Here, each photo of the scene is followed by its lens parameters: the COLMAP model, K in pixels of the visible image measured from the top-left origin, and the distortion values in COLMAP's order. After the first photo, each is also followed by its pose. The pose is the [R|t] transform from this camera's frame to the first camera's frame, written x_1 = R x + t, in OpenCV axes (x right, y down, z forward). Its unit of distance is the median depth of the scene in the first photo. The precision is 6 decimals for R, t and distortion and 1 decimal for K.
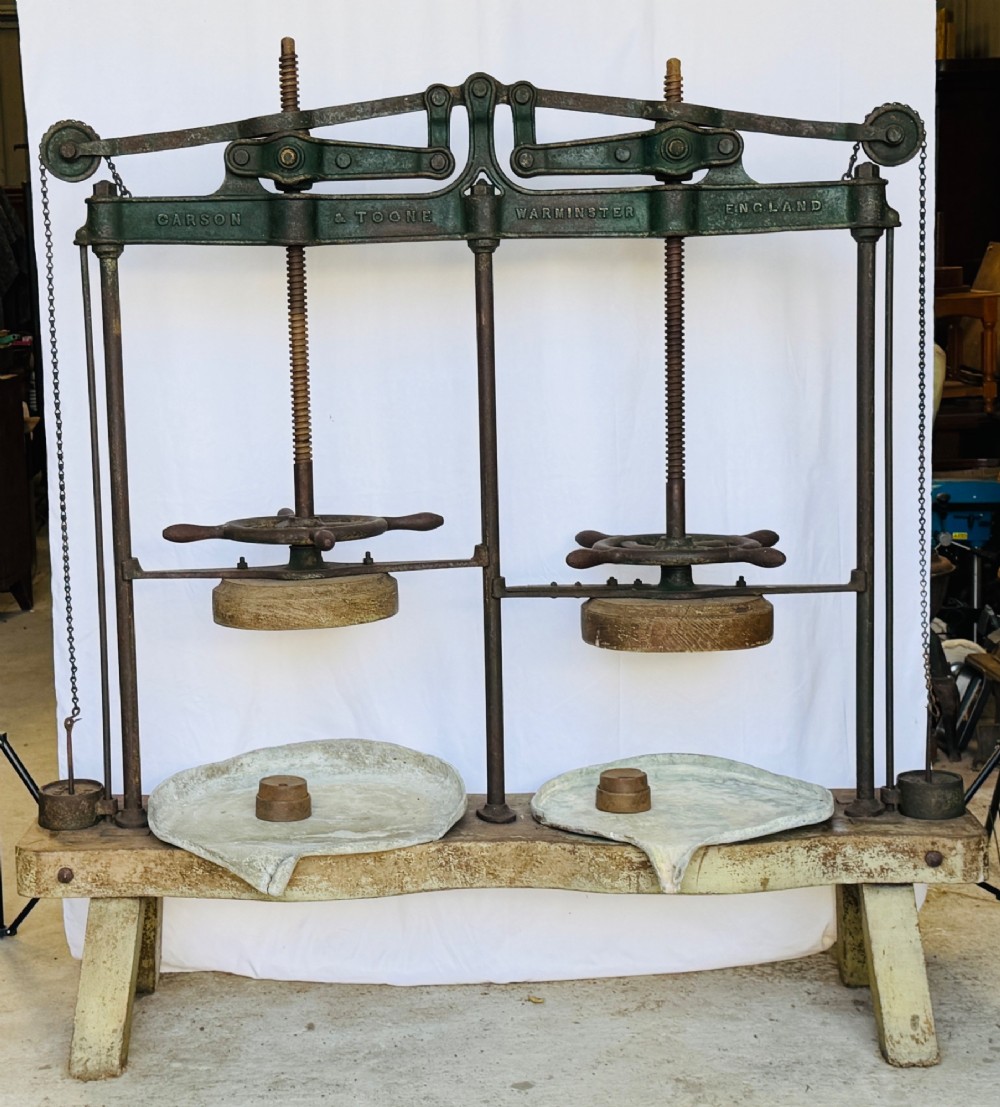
lens RADIAL K [[2092.6, 0, 453.4], [0, 2092.6, 531.1], [0, 0, 1]] dist [0.167532, 0.033244]
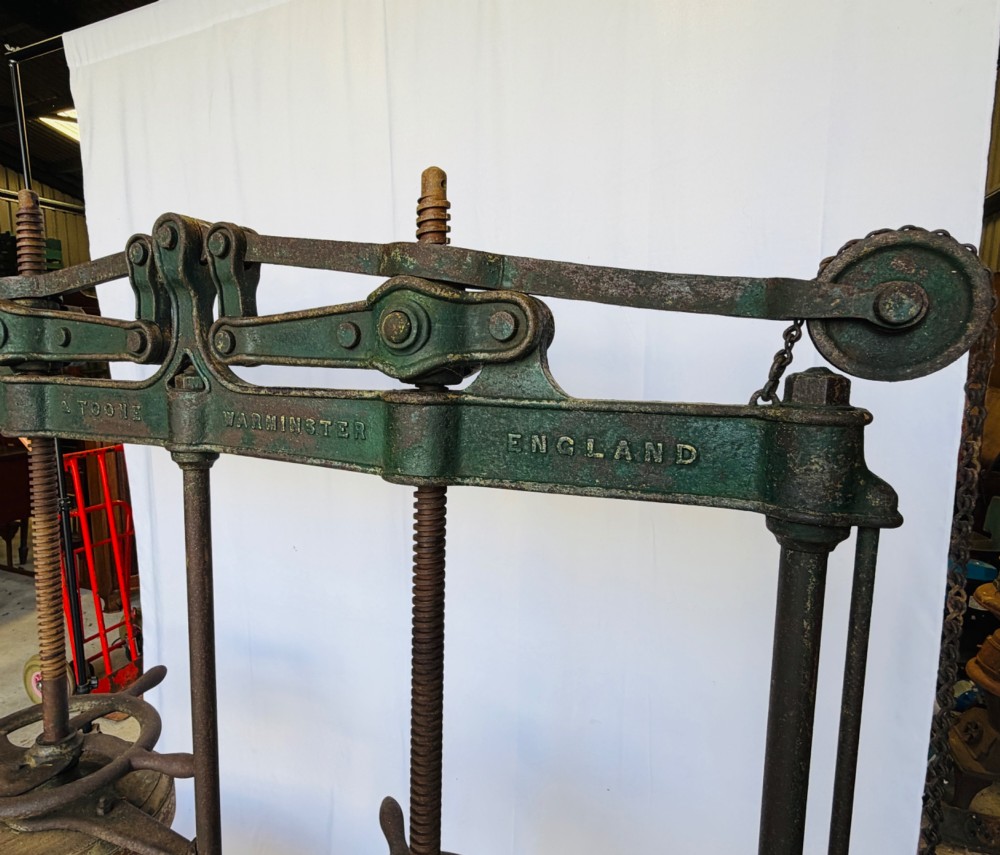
lens RADIAL K [[597.3, 0, 451.1], [0, 597.3, 430.2], [0, 0, 1]] dist [0.002761, 0.001961]
pose [[0.909635, 0.081421, -0.407351, 0.177152], [-0.082344, 0.996487, 0.015299, -0.156514], [0.407166, 0.019627, 0.913143, 0.853702]]
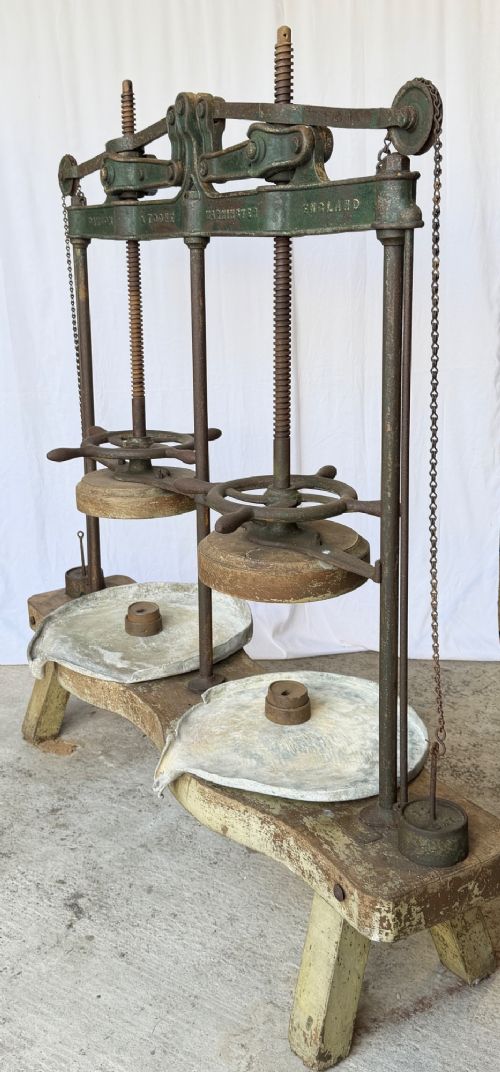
lens RADIAL K [[974.6, 0, 249.1], [0, 974.6, 495.1], [0, 0, 1]] dist [0.045209, -0.009219]
pose [[0.541964, 0.221470, -0.810695, 0.525545], [-0.095751, 0.974643, 0.202247, -0.111074], [0.834929, -0.031985, 0.549427, 0.713401]]
